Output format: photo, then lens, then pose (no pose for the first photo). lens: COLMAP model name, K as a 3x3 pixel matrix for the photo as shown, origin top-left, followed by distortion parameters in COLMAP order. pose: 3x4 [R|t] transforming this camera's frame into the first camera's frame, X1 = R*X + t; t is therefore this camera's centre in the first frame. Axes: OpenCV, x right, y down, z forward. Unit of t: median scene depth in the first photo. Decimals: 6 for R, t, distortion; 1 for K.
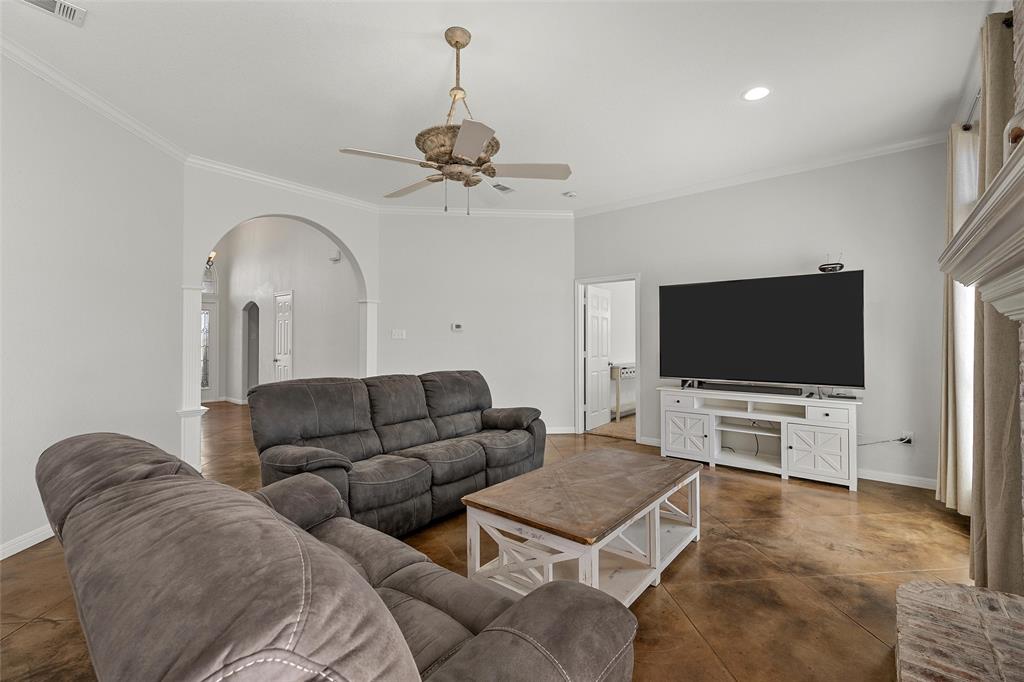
lens RADIAL K [[420.6, 0, 520.2], [0, 420.6, 336.8], [0, 0, 1]] dist [0.001247, 0.000216]
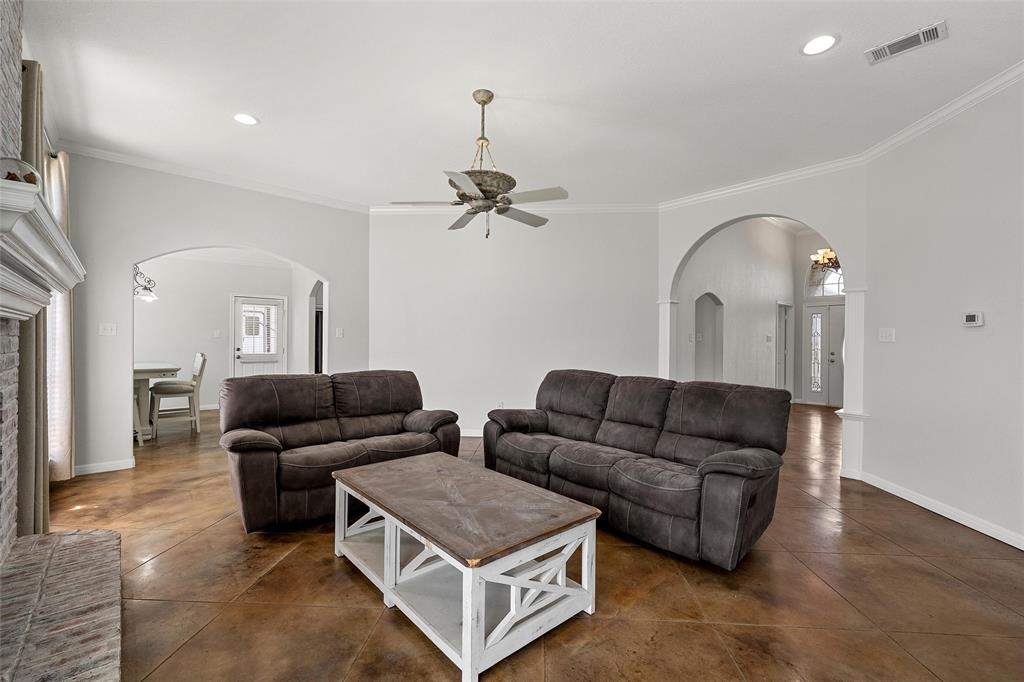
lens RADIAL K [[441.2, 0, 528.9], [0, 441.2, 341.5], [0, 0, 1]] dist [0.001021, 0.000711]
pose [[-0.120196, -0.002847, -0.992746, 1.134541], [-0.000514, 0.999996, -0.002806, 0.016976], [0.992750, 0.000173, -0.120197, 1.298624]]
